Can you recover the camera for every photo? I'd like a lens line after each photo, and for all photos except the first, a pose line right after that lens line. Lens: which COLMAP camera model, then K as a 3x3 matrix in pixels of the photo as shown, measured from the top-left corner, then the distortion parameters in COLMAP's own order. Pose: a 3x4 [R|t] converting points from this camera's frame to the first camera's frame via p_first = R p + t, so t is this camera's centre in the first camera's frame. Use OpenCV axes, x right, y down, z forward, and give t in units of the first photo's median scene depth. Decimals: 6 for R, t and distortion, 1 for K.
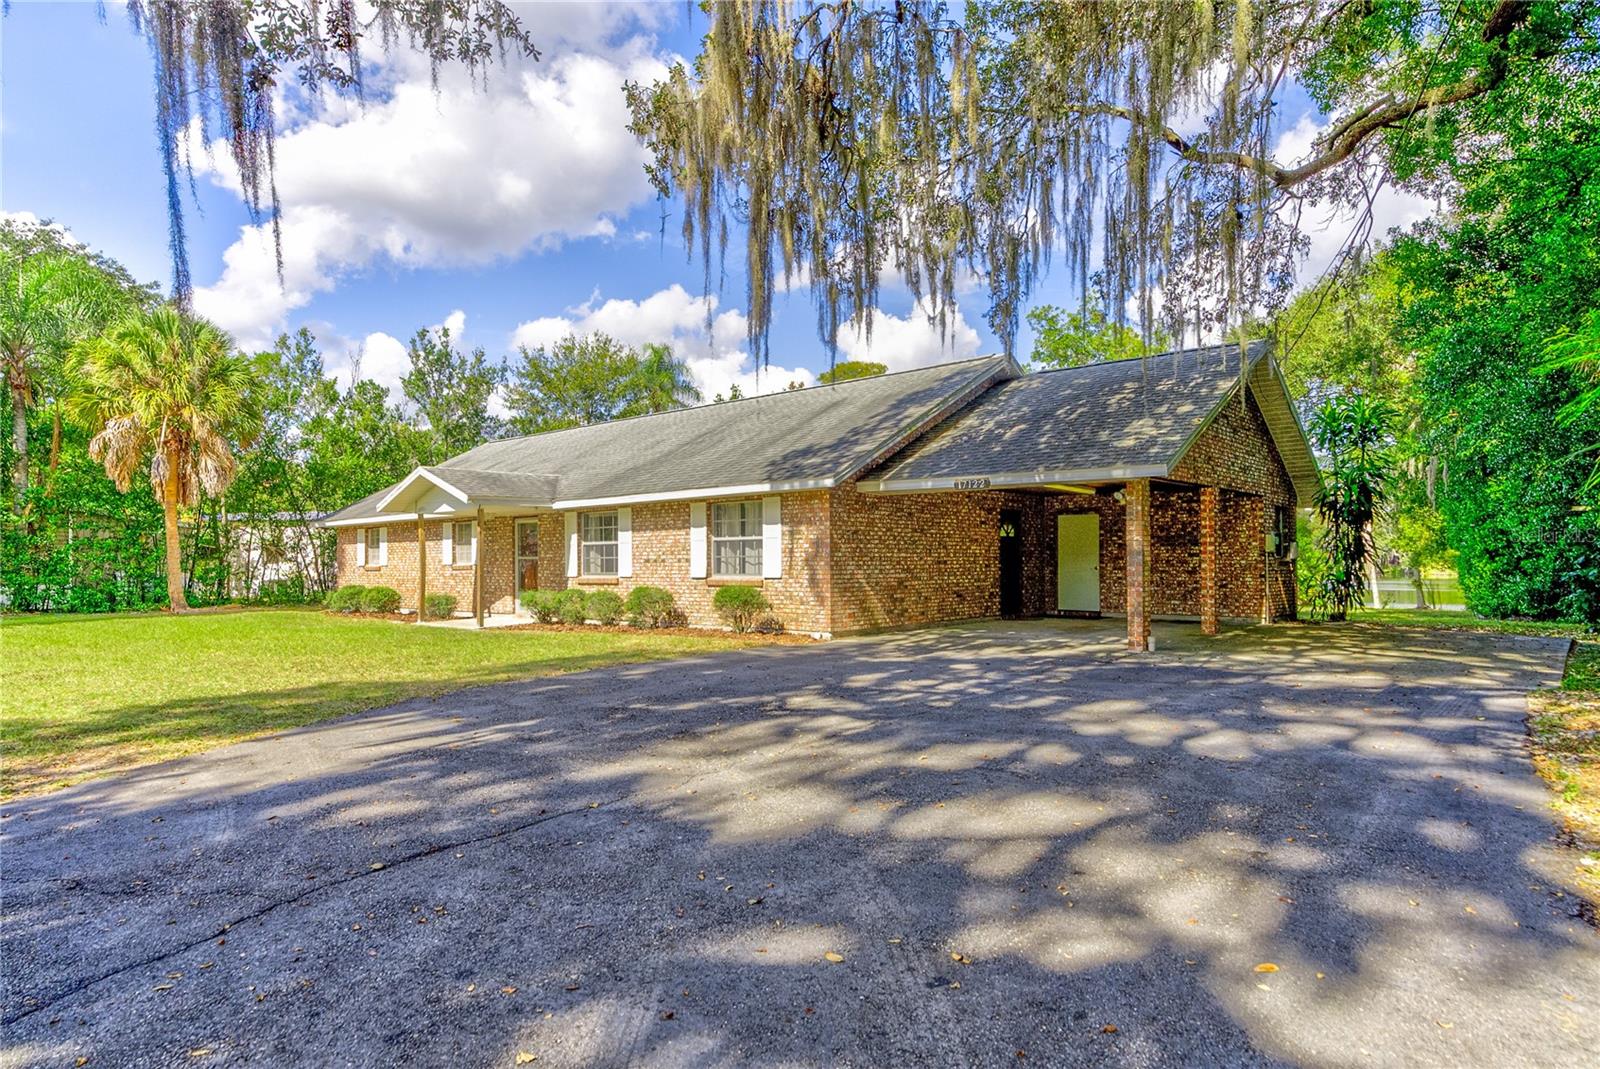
lens RADIAL K [[880.5, 0, 800.4], [0, 880.5, 537.2], [0, 0, 1]] dist [0.006368, -0.003807]
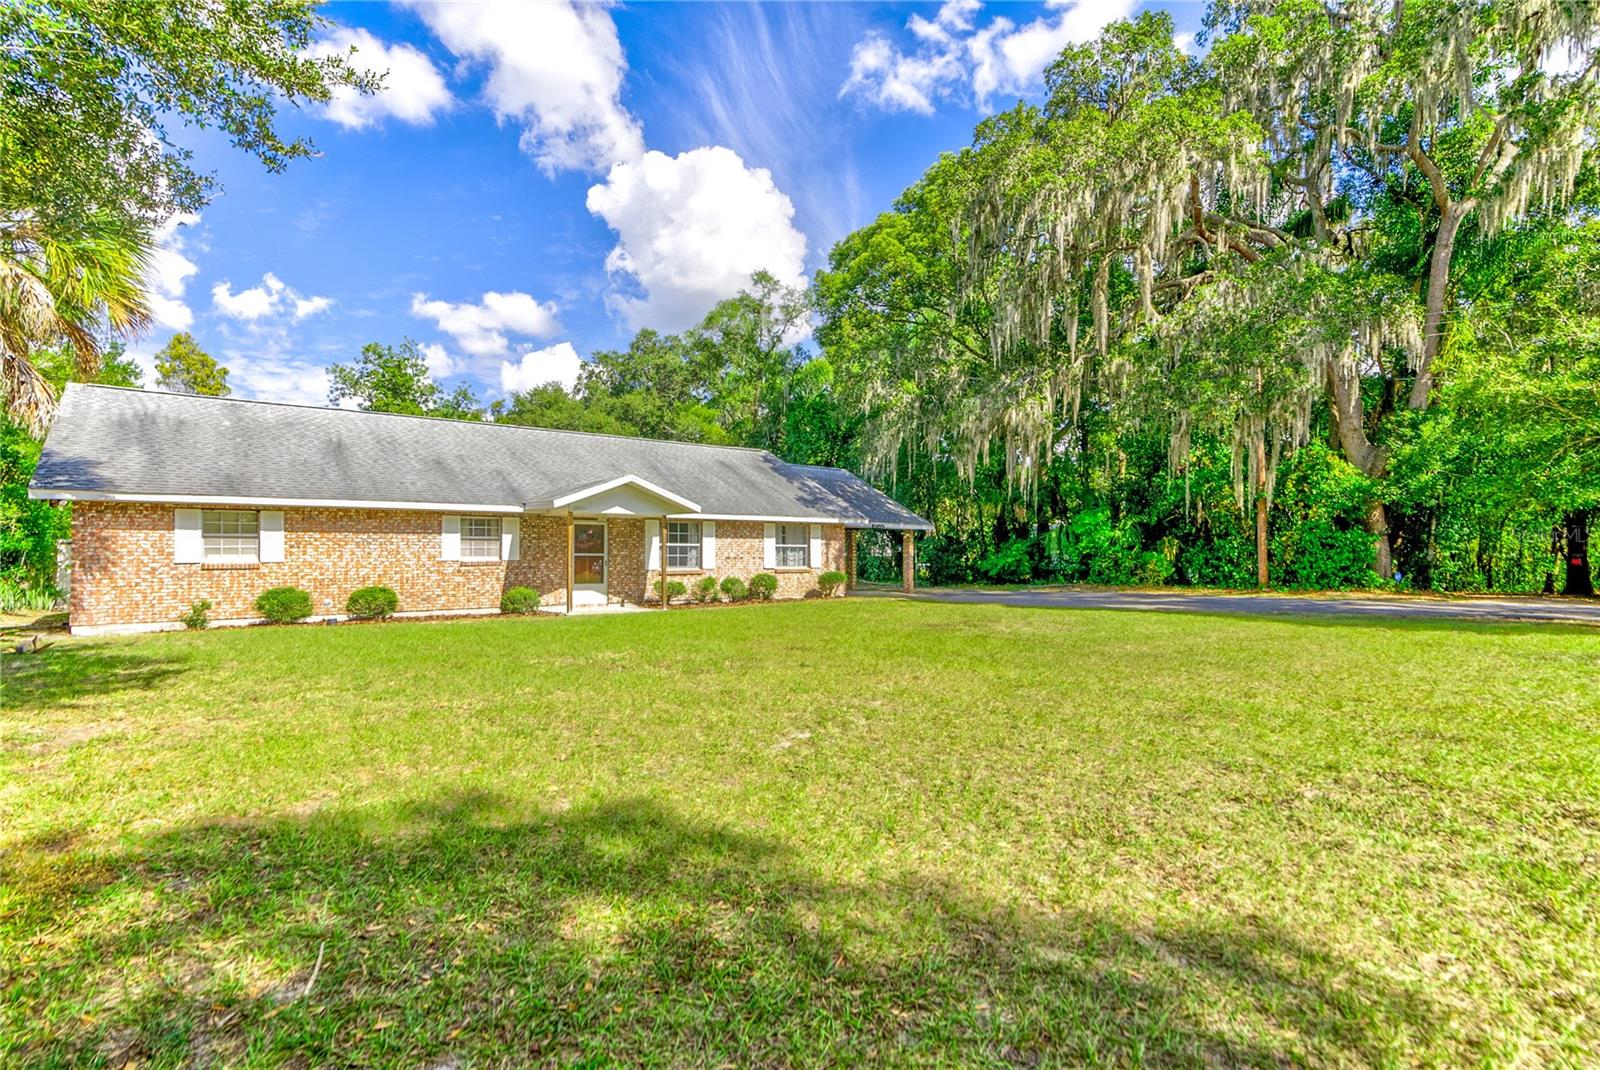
lens RADIAL K [[792.5, 0, 807.9], [0, 792.5, 530.5], [0, 0, 1]] dist [-0.006758, 0.001947]
pose [[0.191645, 0.056978, 0.979809, -1.425156], [-0.010743, 0.998375, -0.055957, 0.051940], [-0.981405, 0.000198, 0.191946, 0.577108]]
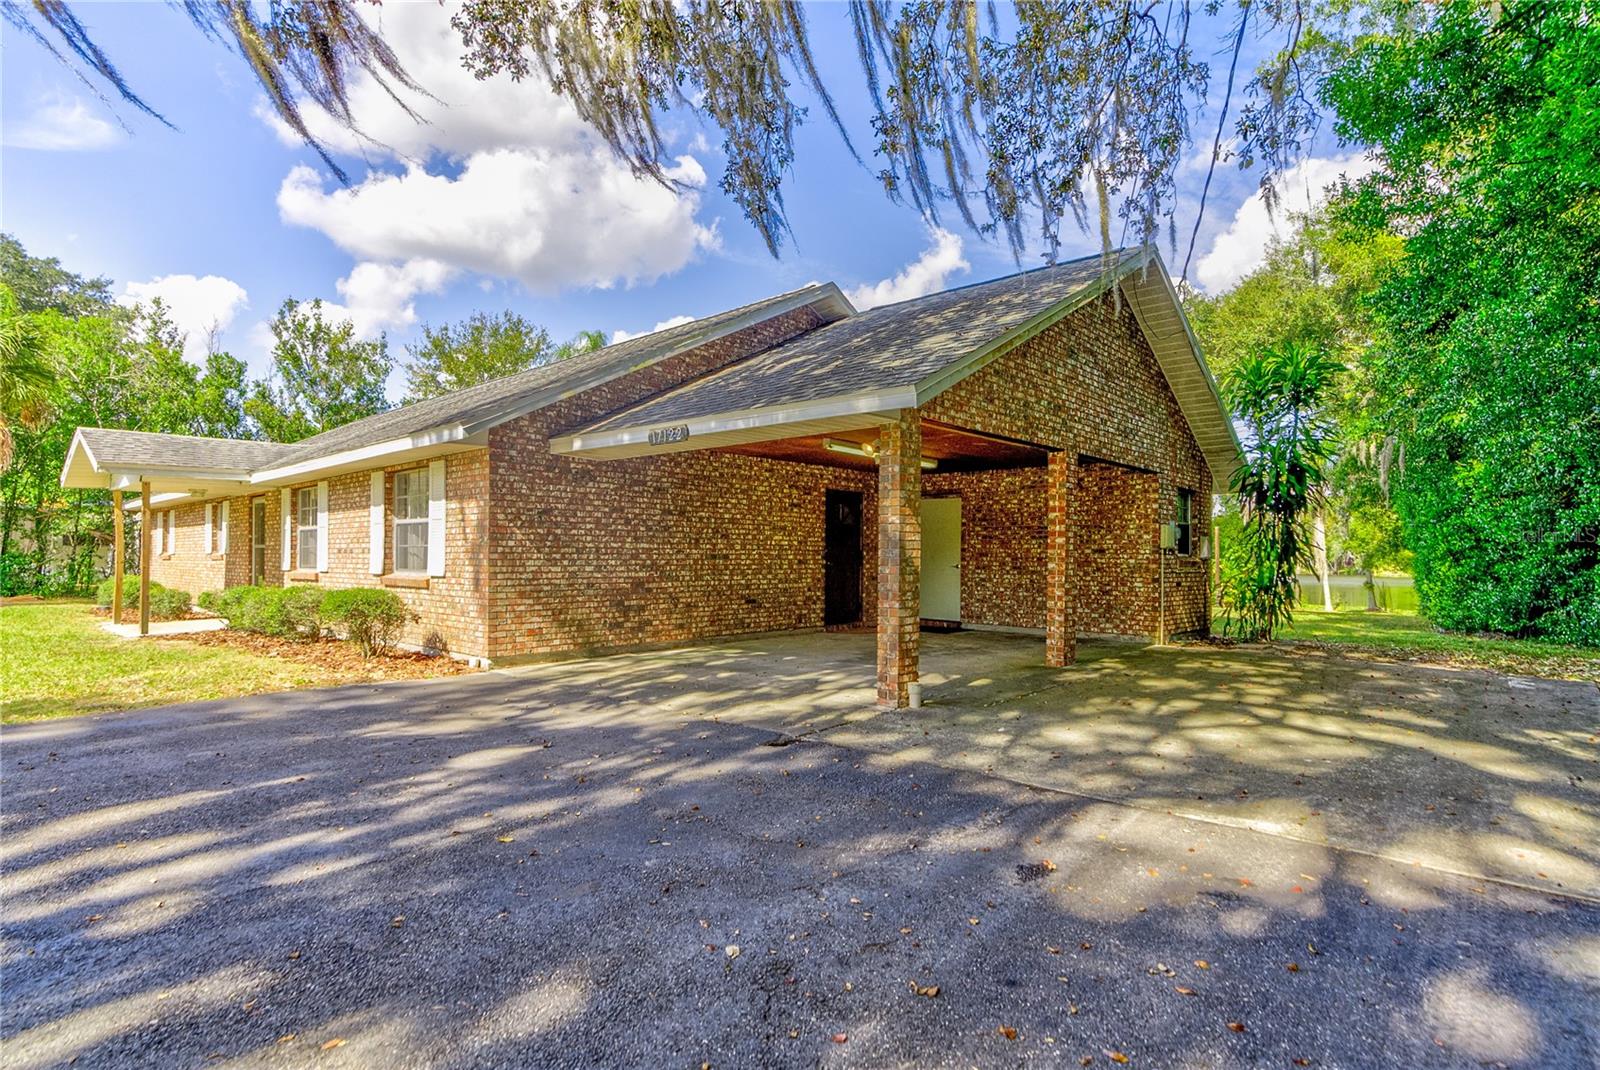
lens RADIAL K [[792.5, 0, 804.8], [0, 792.5, 548.9], [0, 0, 1]] dist [-0.006758, 0.001947]
pose [[0.999853, 0.012277, -0.011987, 0.222277], [-0.012060, 0.999764, 0.018052, 0.008300], [0.012206, -0.017905, 0.999765, 0.309943]]
